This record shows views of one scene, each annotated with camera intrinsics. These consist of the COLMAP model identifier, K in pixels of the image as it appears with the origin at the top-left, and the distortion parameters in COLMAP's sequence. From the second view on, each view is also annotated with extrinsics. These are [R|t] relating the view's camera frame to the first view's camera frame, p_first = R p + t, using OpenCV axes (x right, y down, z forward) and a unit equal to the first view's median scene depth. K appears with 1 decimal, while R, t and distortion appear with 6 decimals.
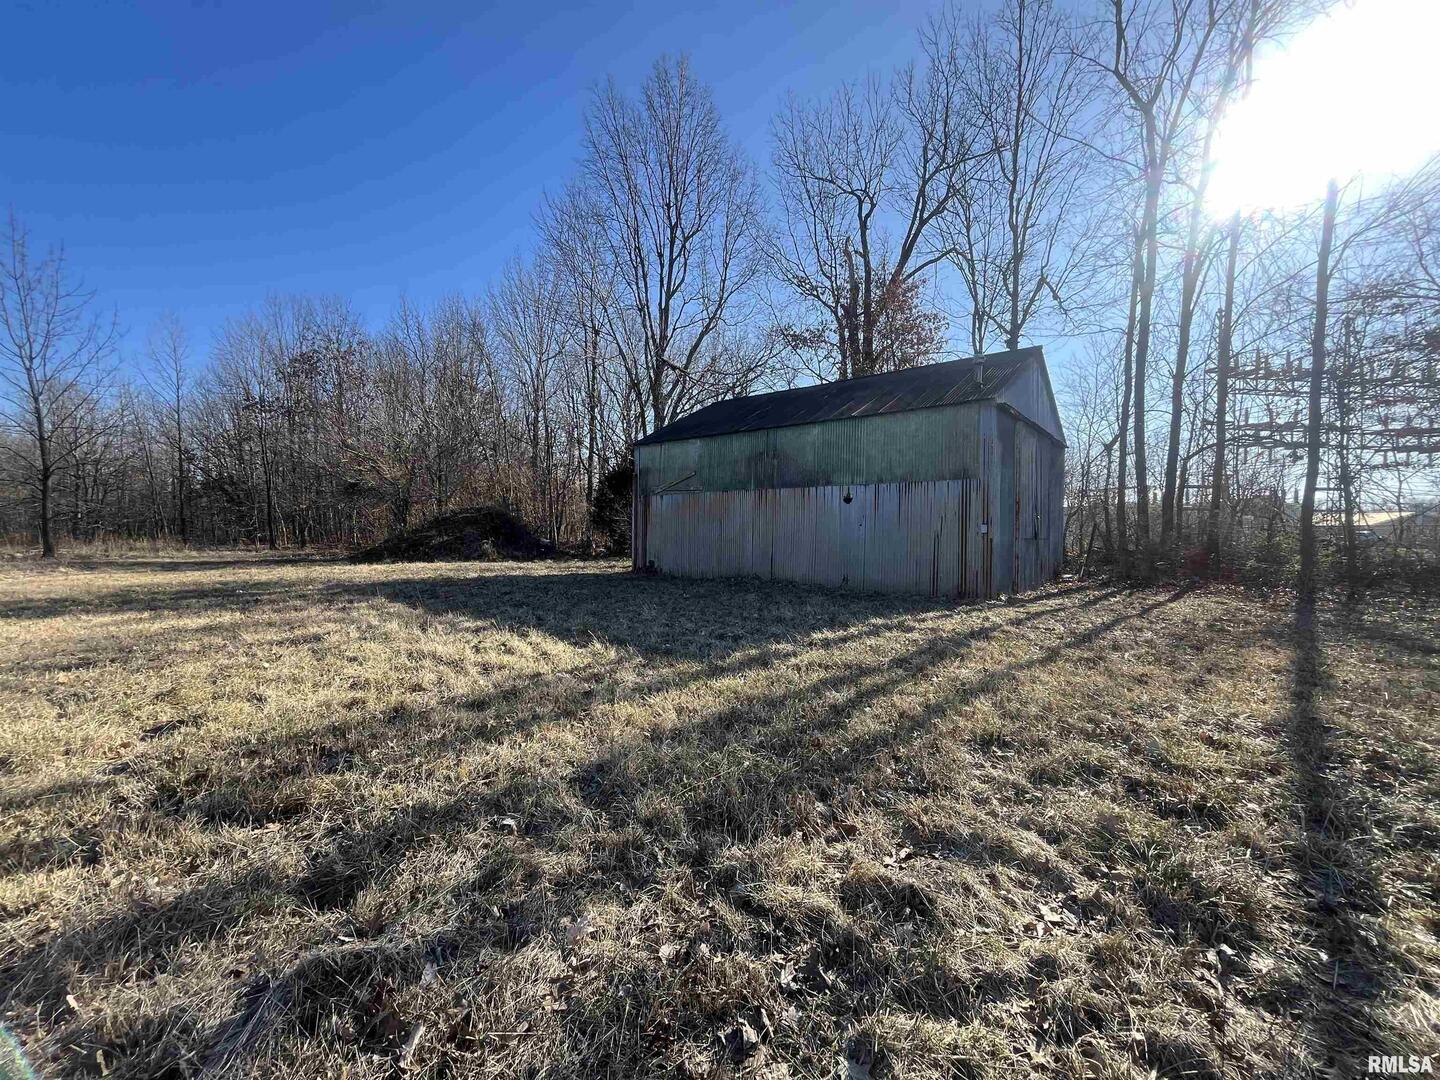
lens RADIAL K [[576.7, 0, 720.0], [0, 576.7, 540.0], [0, 0, 1]] dist [0.011015, -0.004547]
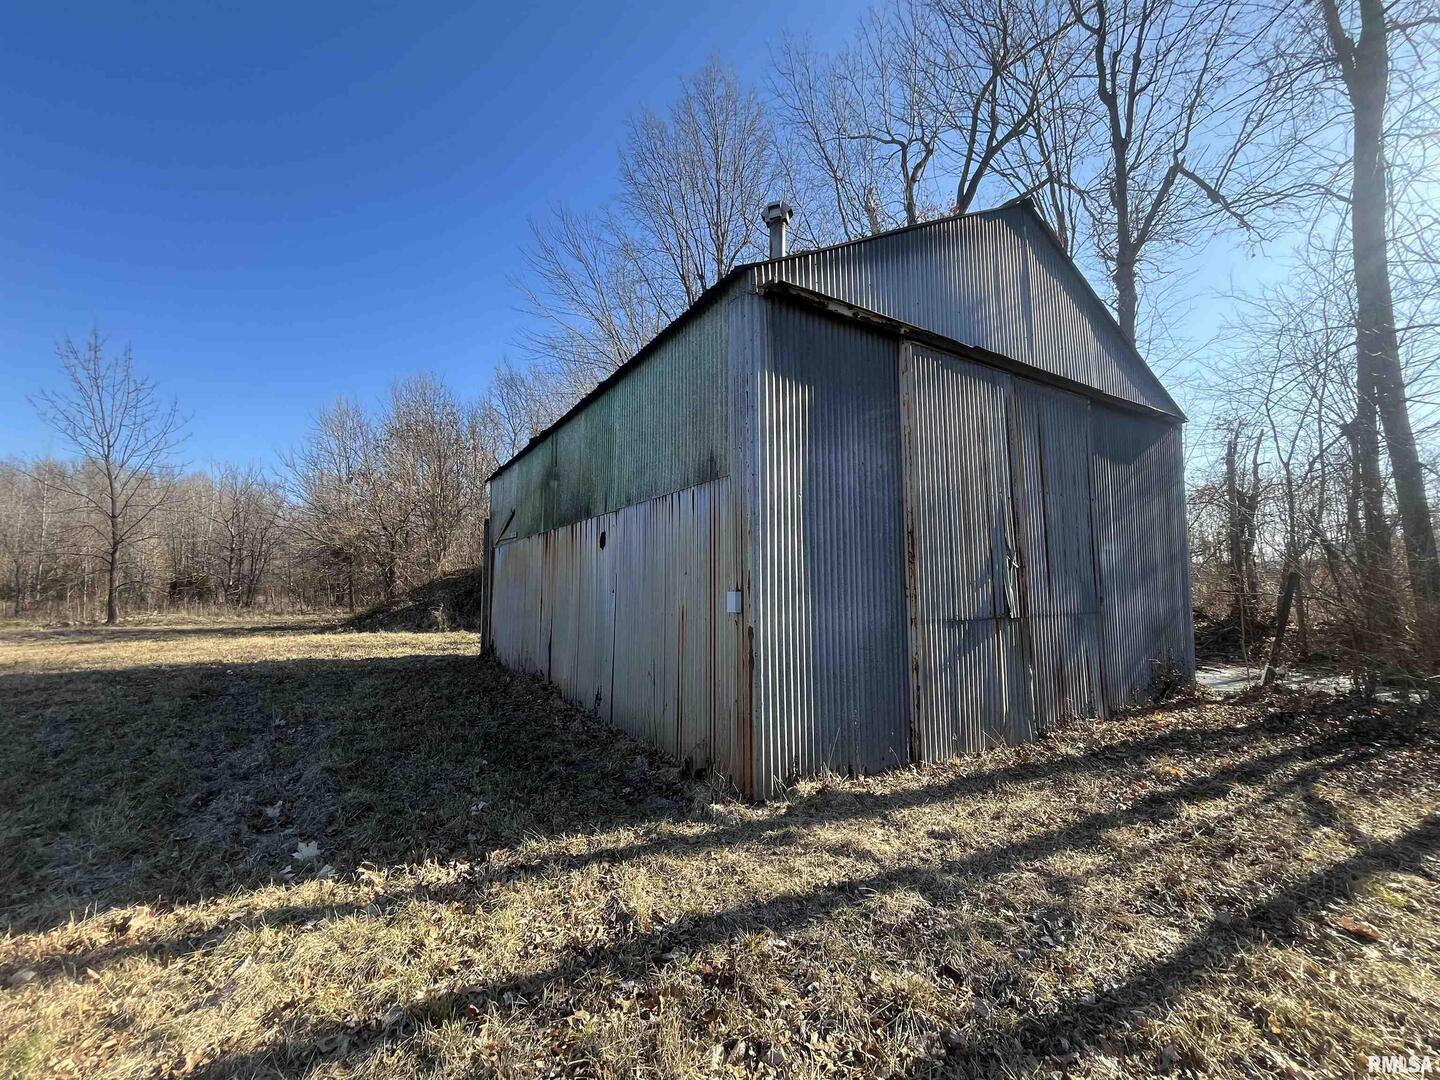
lens RADIAL K [[576.7, 0, 720.0], [0, 576.7, 540.0], [0, 0, 1]] dist [0.011015, -0.004547]
pose [[0.950257, -0.038845, -0.309034, 0.310951], [0.009807, 0.995432, -0.094969, -0.014520], [0.311312, 0.087214, 0.946297, 0.353716]]
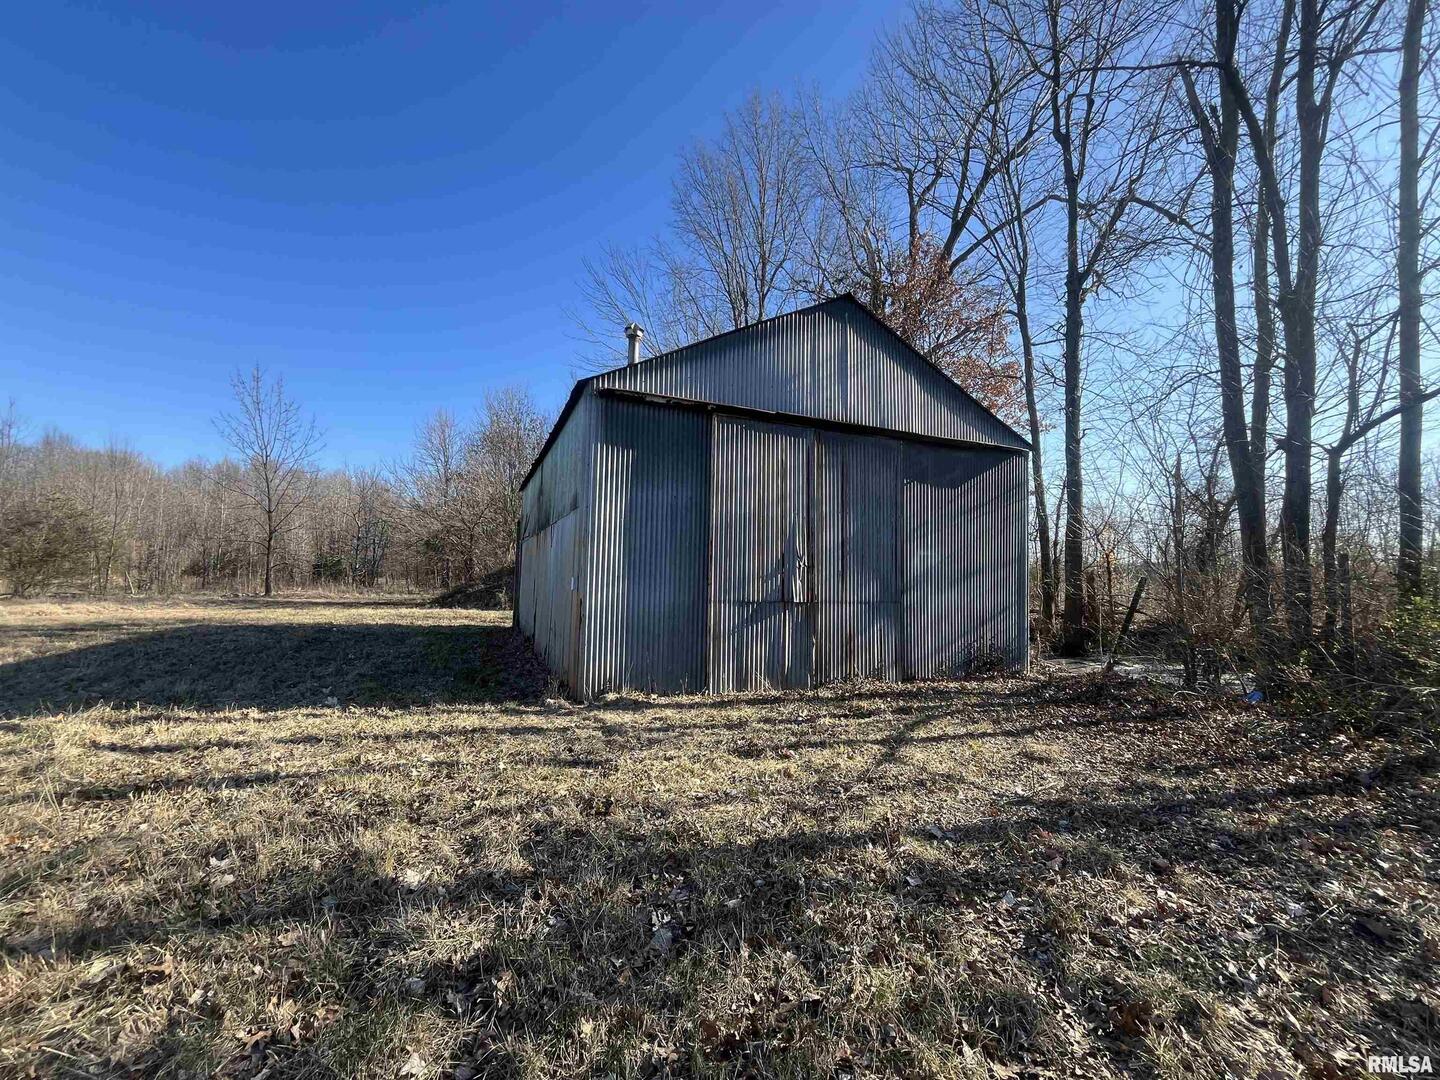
lens RADIAL K [[576.7, 0, 720.0], [0, 576.7, 540.0], [0, 0, 1]] dist [0.011015, -0.004547]
pose [[0.892502, -0.021005, -0.450555, 0.485828], [-0.018500, 0.996370, -0.083099, -0.010883], [0.450664, 0.082501, 0.888873, 0.283215]]
